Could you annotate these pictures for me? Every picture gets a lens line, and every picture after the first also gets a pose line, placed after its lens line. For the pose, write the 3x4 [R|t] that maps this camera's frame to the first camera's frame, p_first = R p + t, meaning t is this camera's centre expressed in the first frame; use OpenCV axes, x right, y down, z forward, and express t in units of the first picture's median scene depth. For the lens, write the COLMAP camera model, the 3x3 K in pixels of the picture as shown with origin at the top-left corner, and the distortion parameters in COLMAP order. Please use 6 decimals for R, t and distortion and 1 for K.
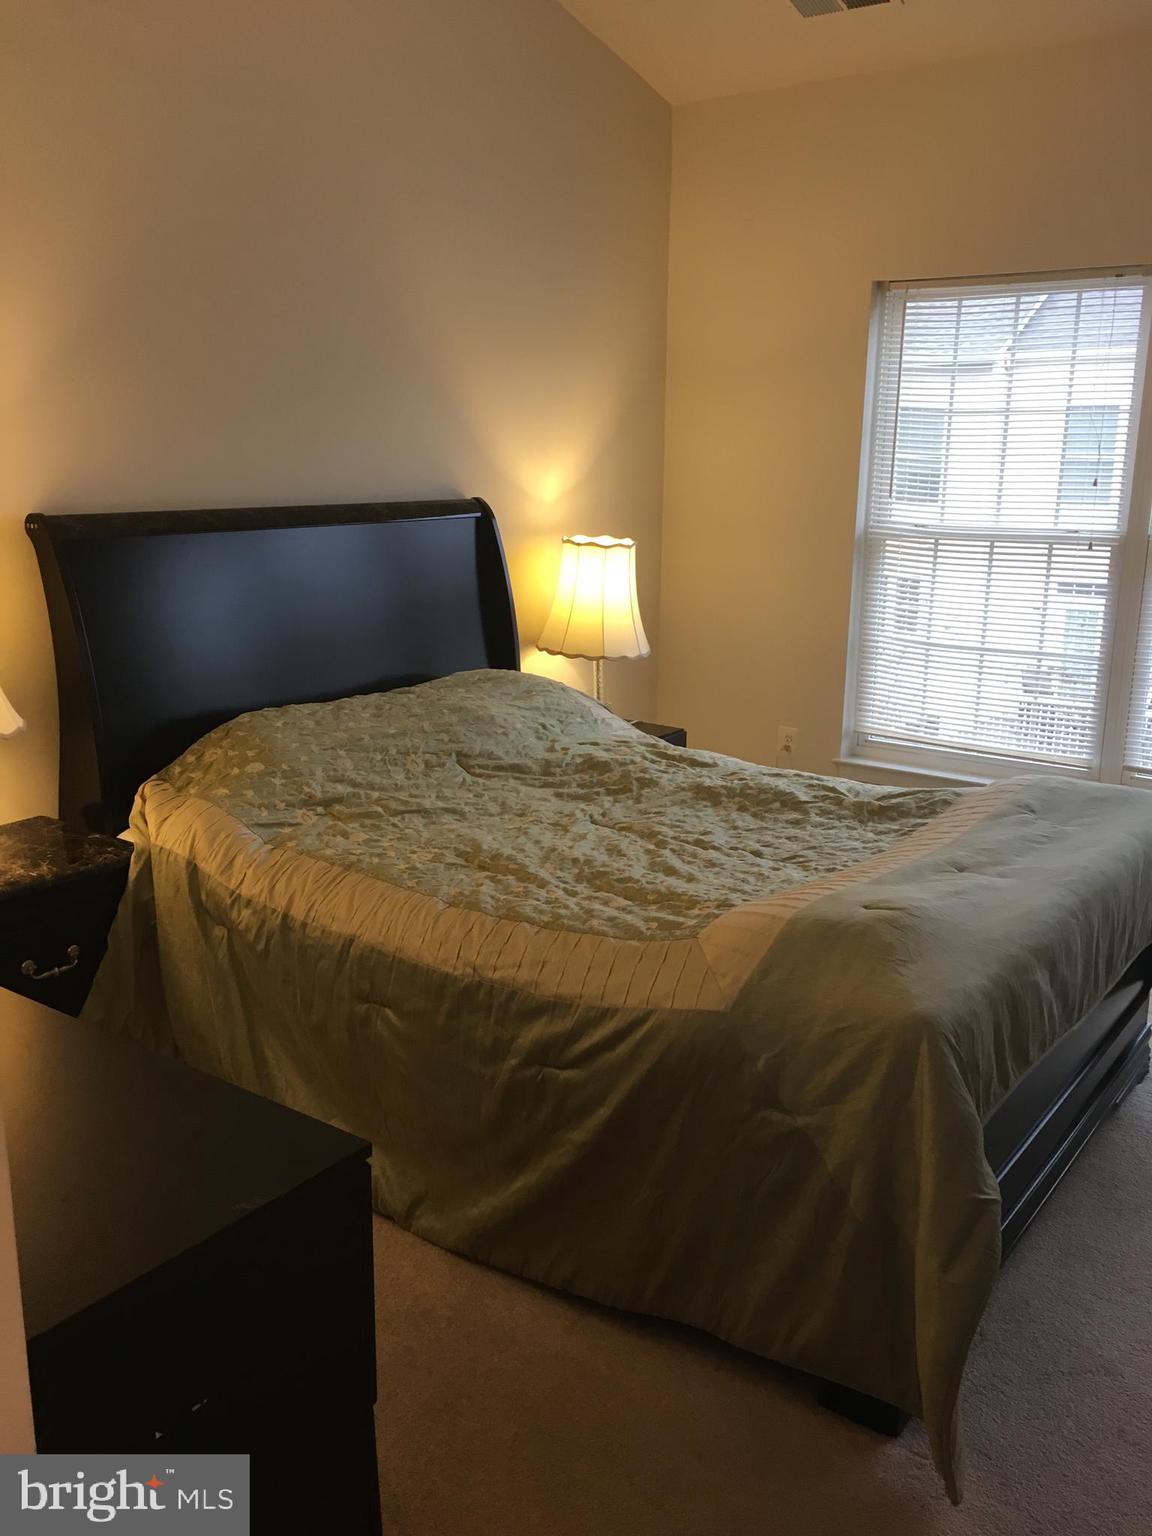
lens RADIAL K [[1294.2, 0, 582.7], [0, 1294.2, 771.9], [0, 0, 1]] dist [0.070909, -0.096810]
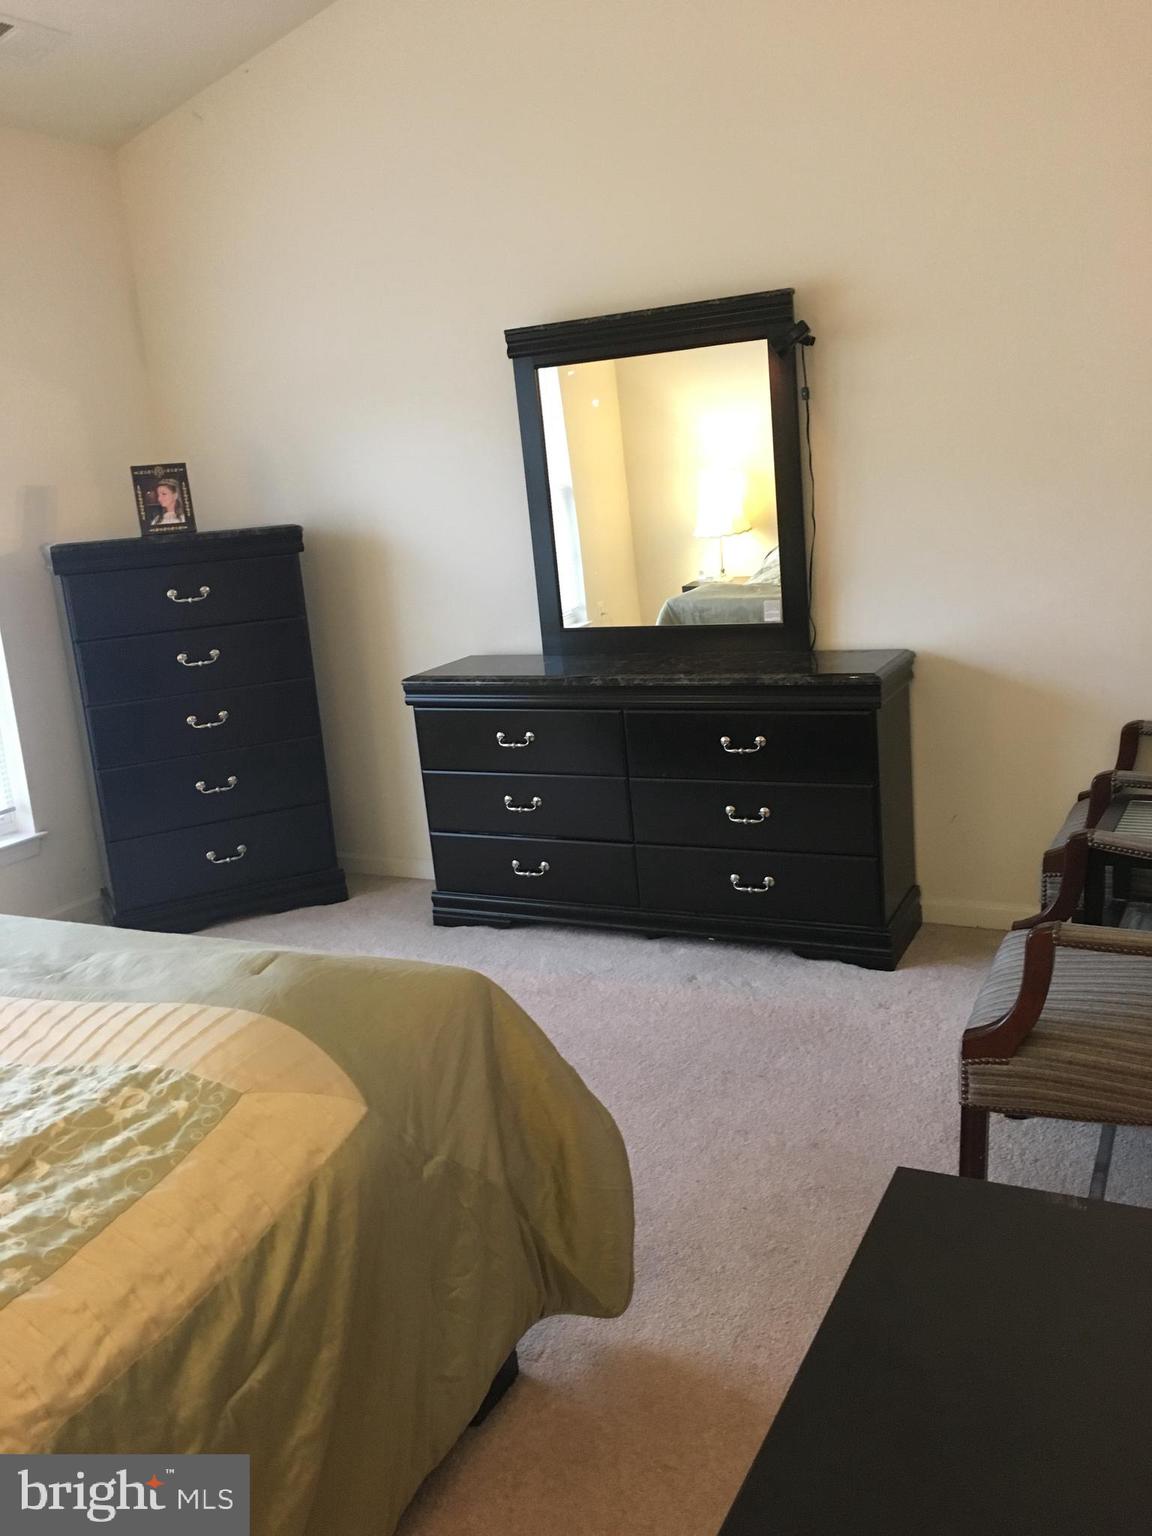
lens RADIAL K [[1294.2, 0, 582.7], [0, 1294.2, 771.9], [0, 0, 1]] dist [0.070909, -0.096810]
pose [[-0.159693, -0.216439, 0.963147, -0.609828], [0.309656, 0.915442, 0.257060, -0.171421], [-0.937343, 0.339295, -0.079168, 0.768249]]
